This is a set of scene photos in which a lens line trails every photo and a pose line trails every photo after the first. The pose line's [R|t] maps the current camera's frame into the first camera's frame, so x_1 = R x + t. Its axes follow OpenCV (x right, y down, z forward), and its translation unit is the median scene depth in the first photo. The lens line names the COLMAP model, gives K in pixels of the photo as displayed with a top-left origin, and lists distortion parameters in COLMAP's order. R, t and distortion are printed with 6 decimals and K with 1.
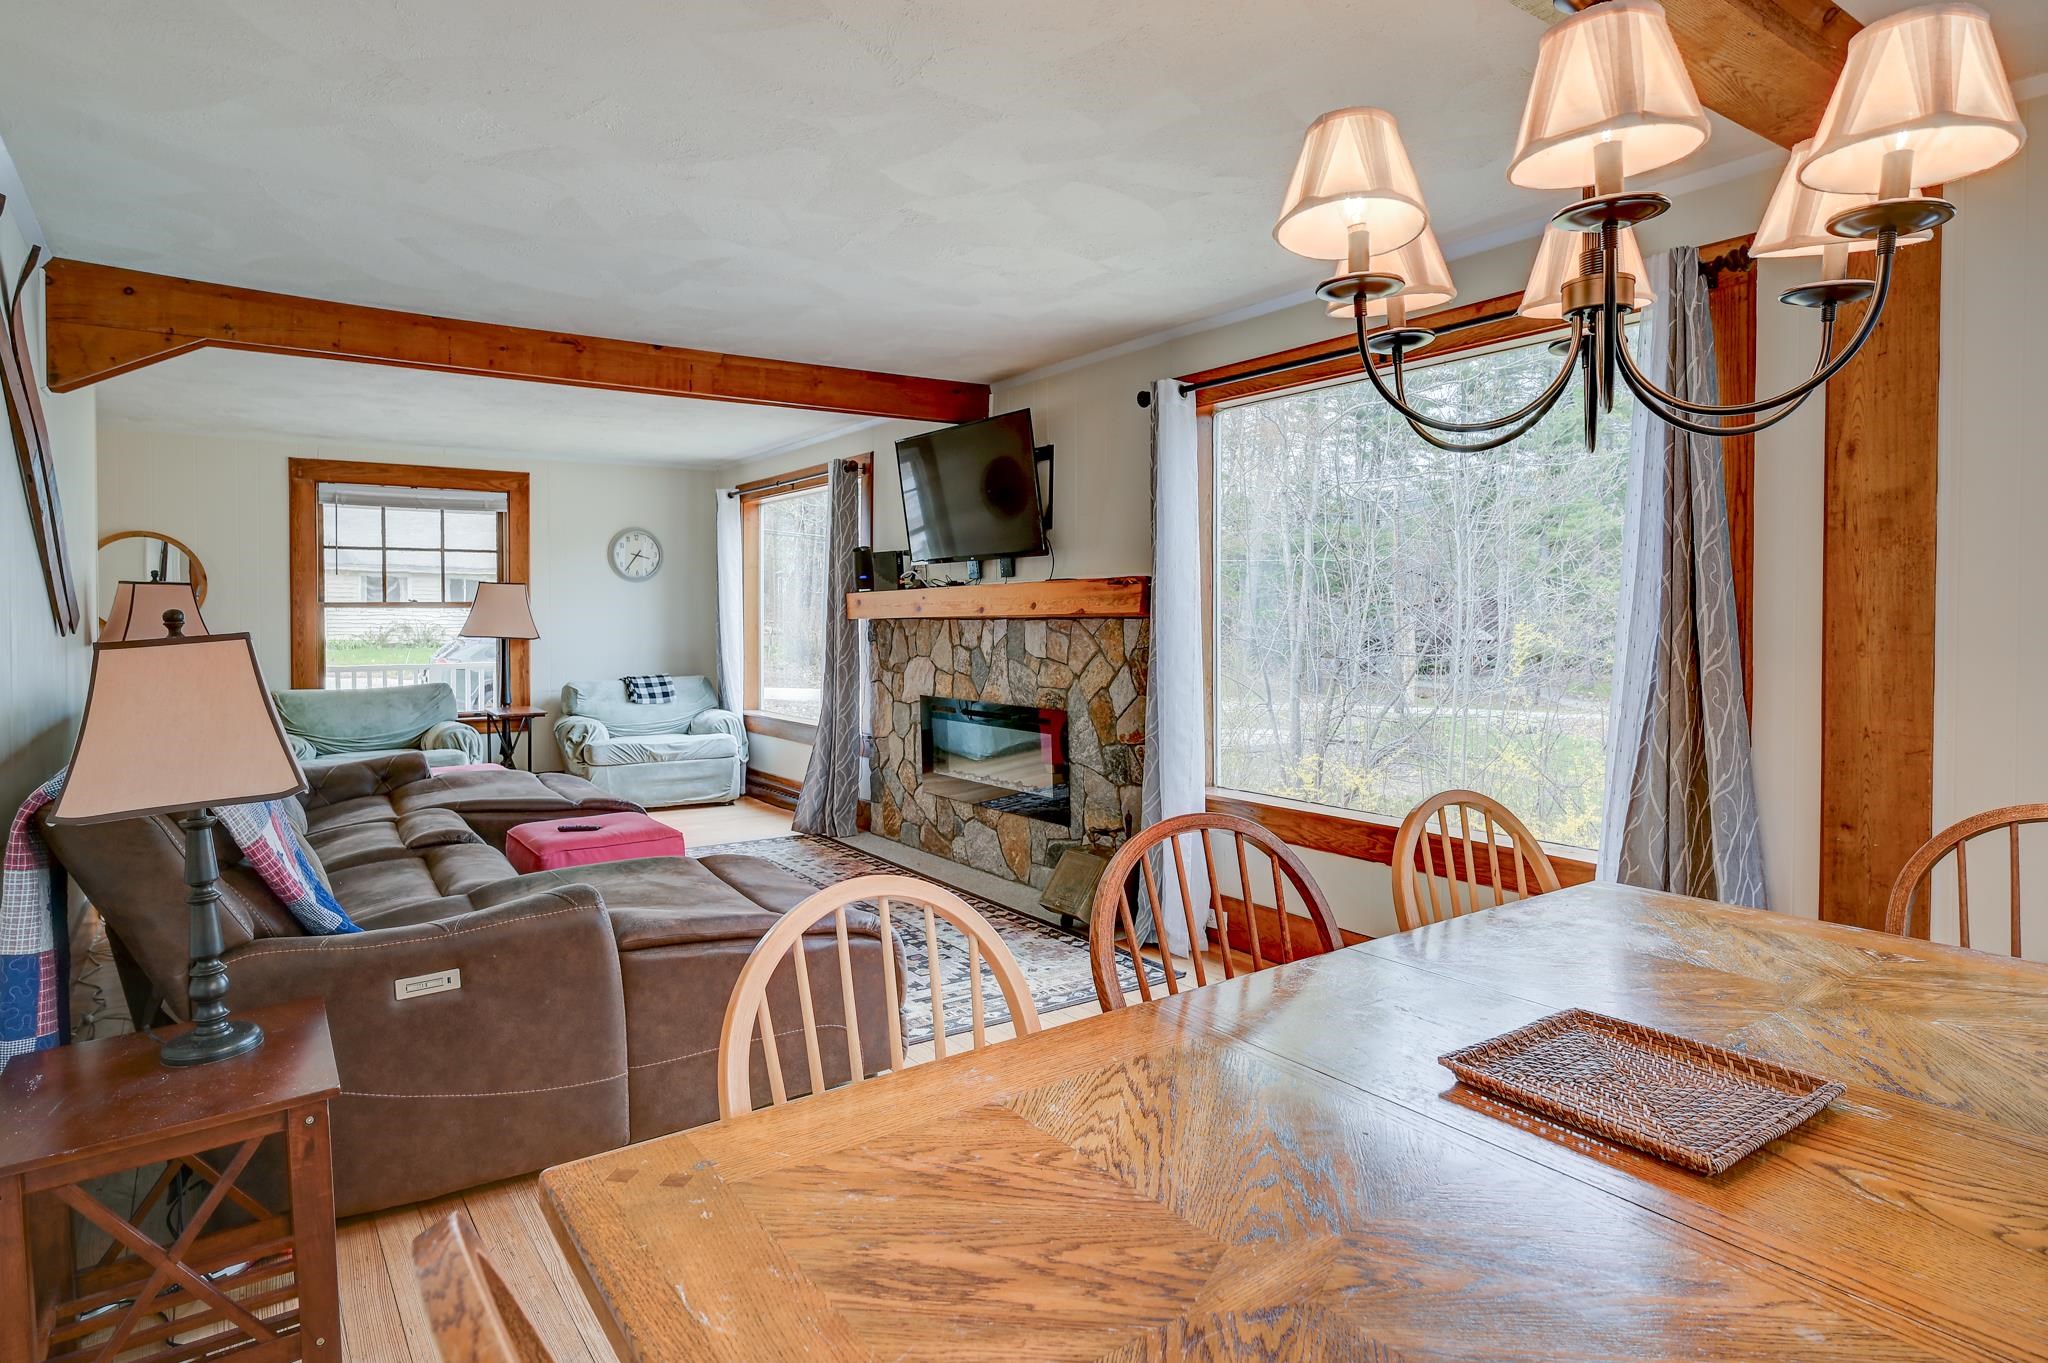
lens RADIAL K [[1114.0, 0, 1023.2], [0, 1114.0, 640.1], [0, 0, 1]] dist [-0.000052, 0.000594]
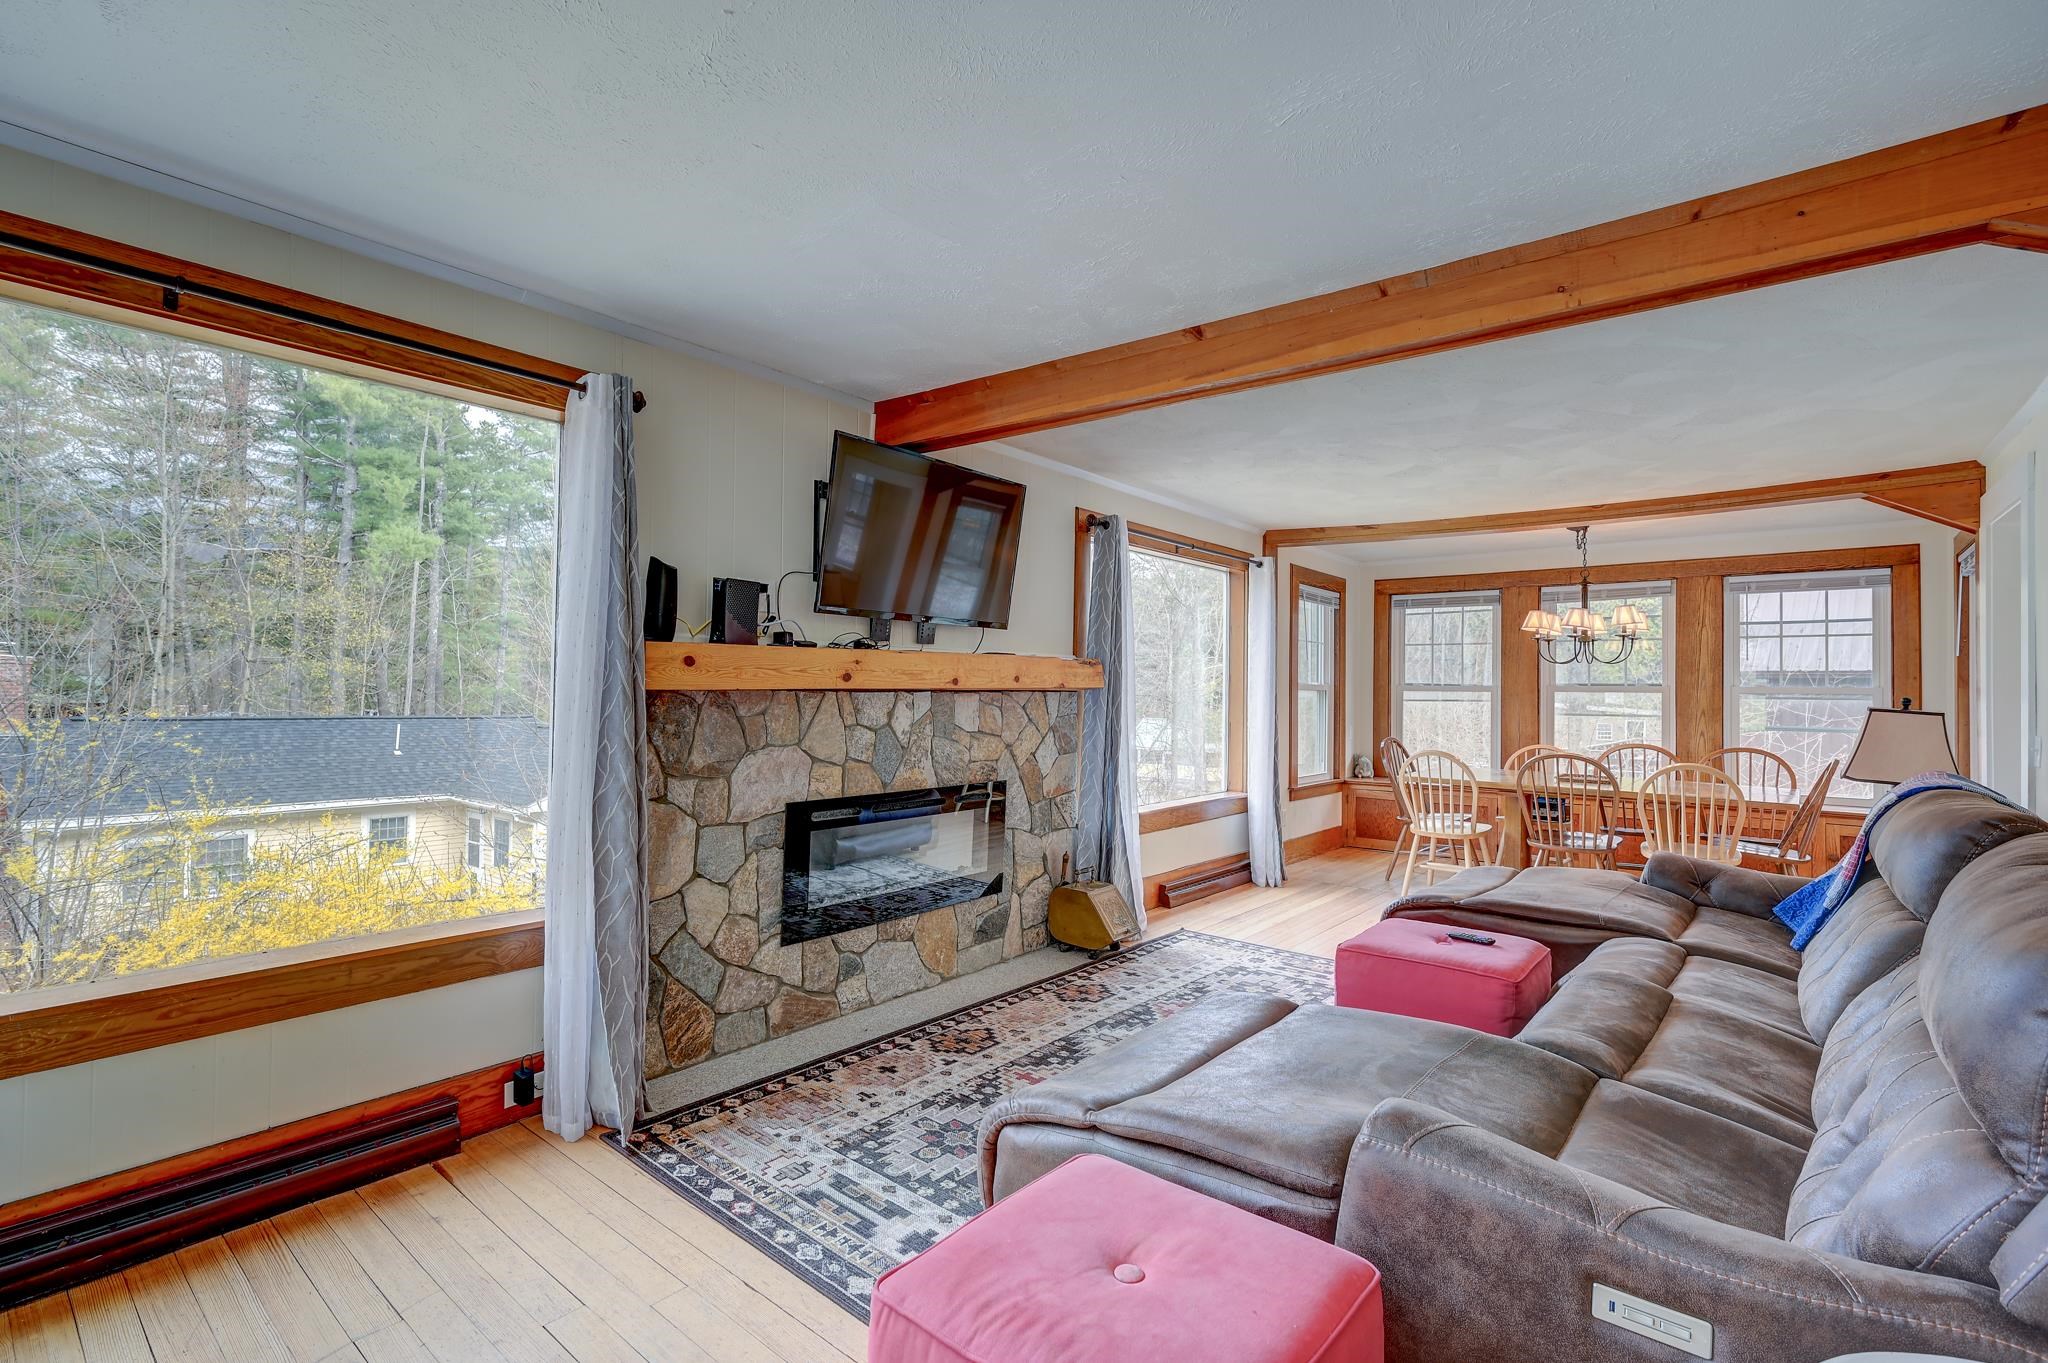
lens RADIAL K [[931.4, 0, 1013.8], [0, 931.4, 673.9], [0, 0, 1]] dist [-0.002842, 0.000486]
pose [[-0.240740, 0.012435, 0.970510, -0.702488], [0.006926, 0.999914, -0.011094, -0.022782], [-0.970565, 0.004051, -0.240805, 1.042732]]
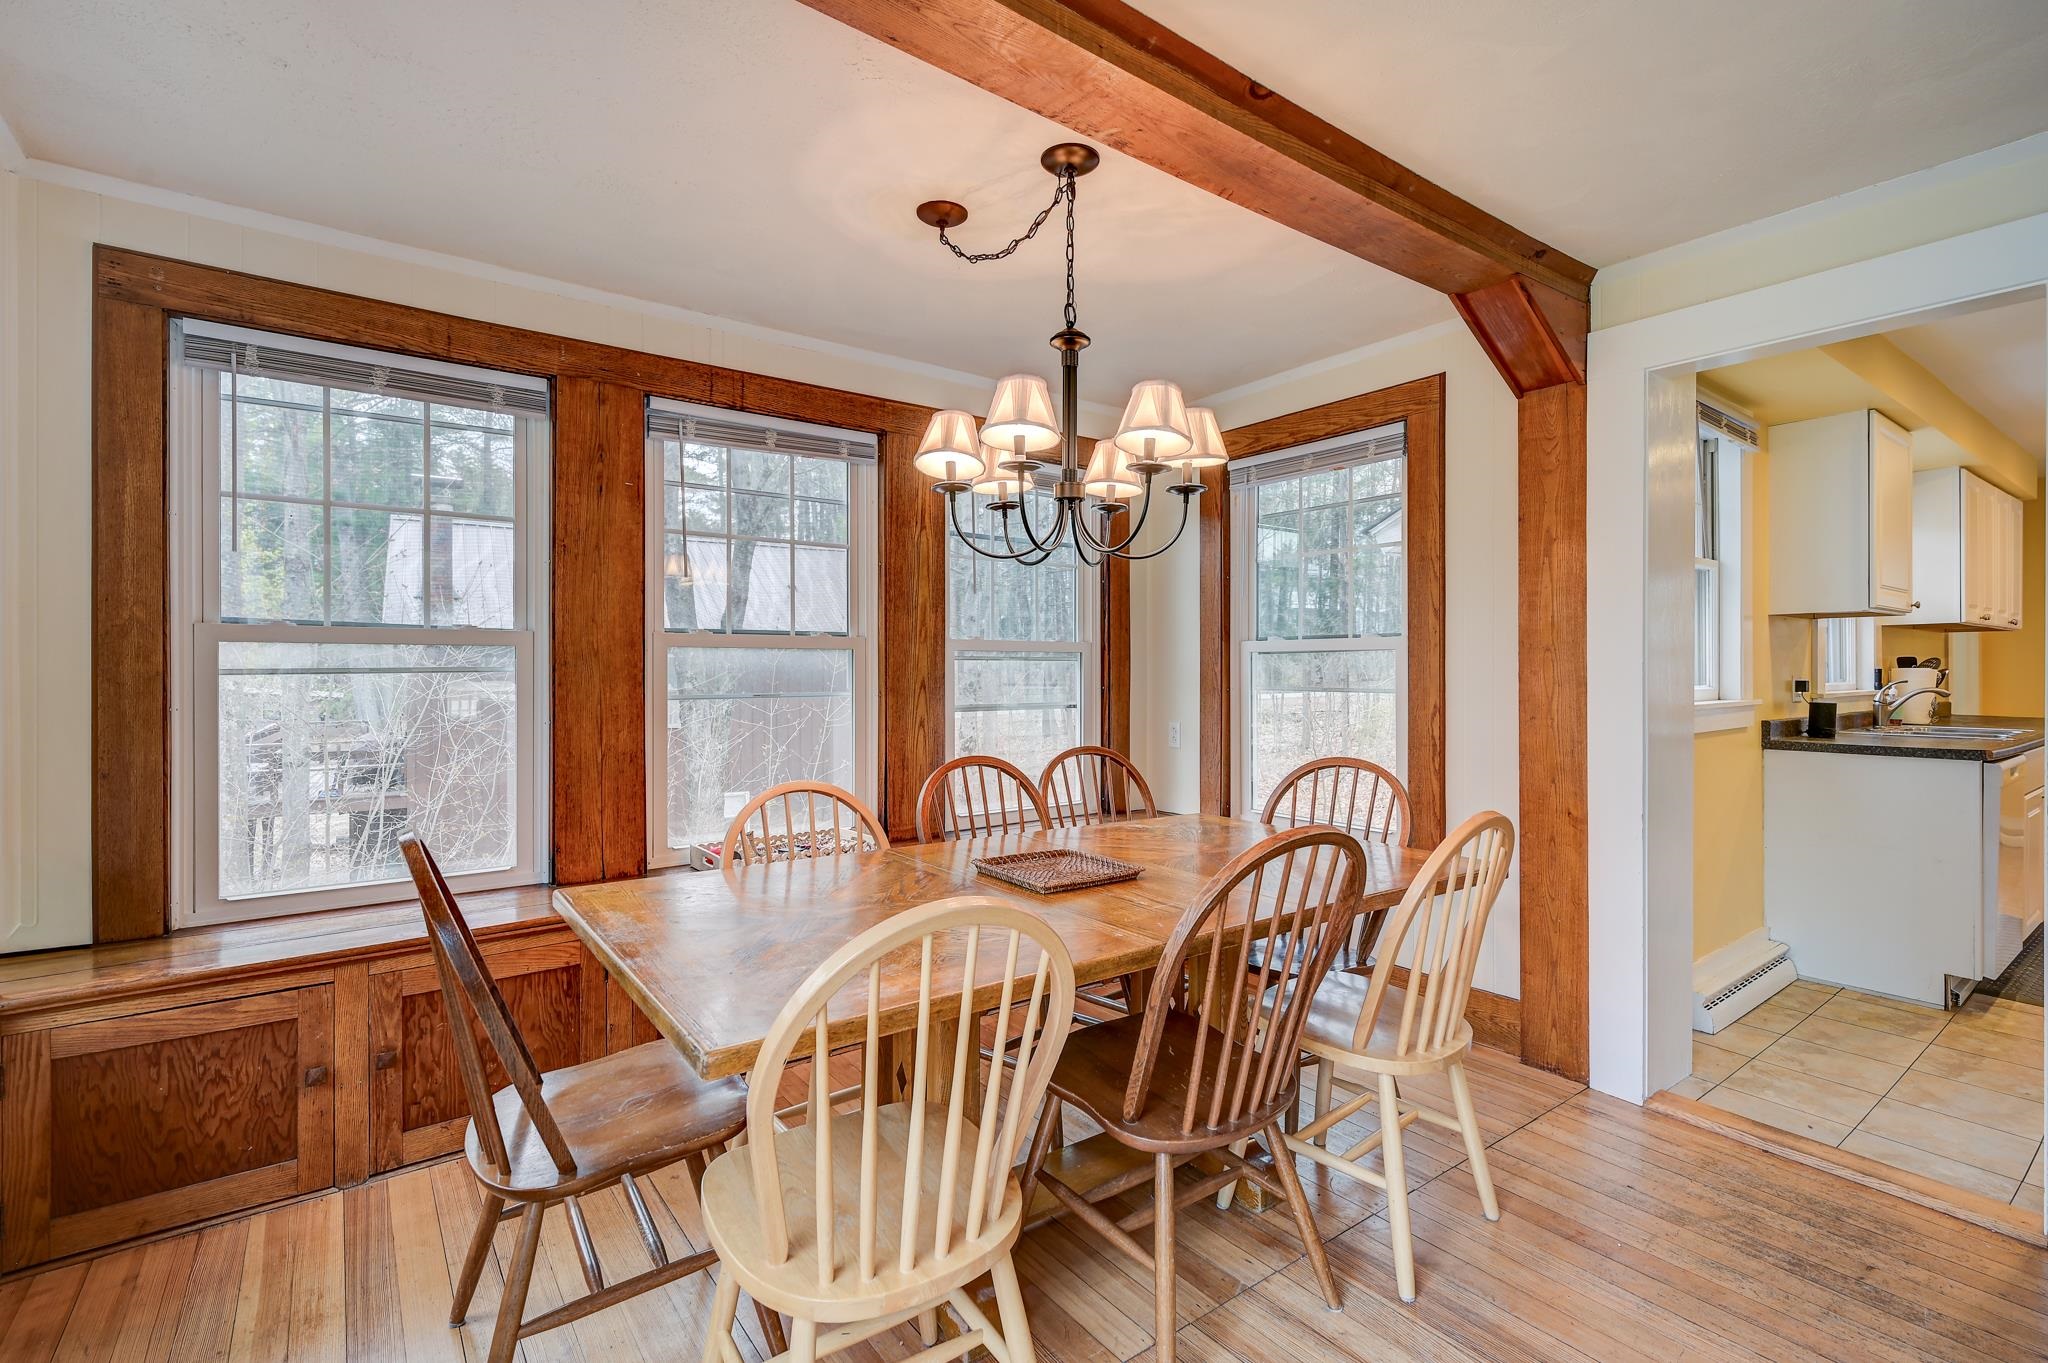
lens RADIAL K [[907.5, 0, 1017.9], [0, 907.5, 668.0], [0, 0, 1]] dist [-0.001472, -0.000070]
pose [[-0.999998, 0.001616, -0.001312, 0.136091], [0.001587, 0.999761, 0.021792, -0.005704], [0.001347, 0.021790, -0.999762, 0.562891]]
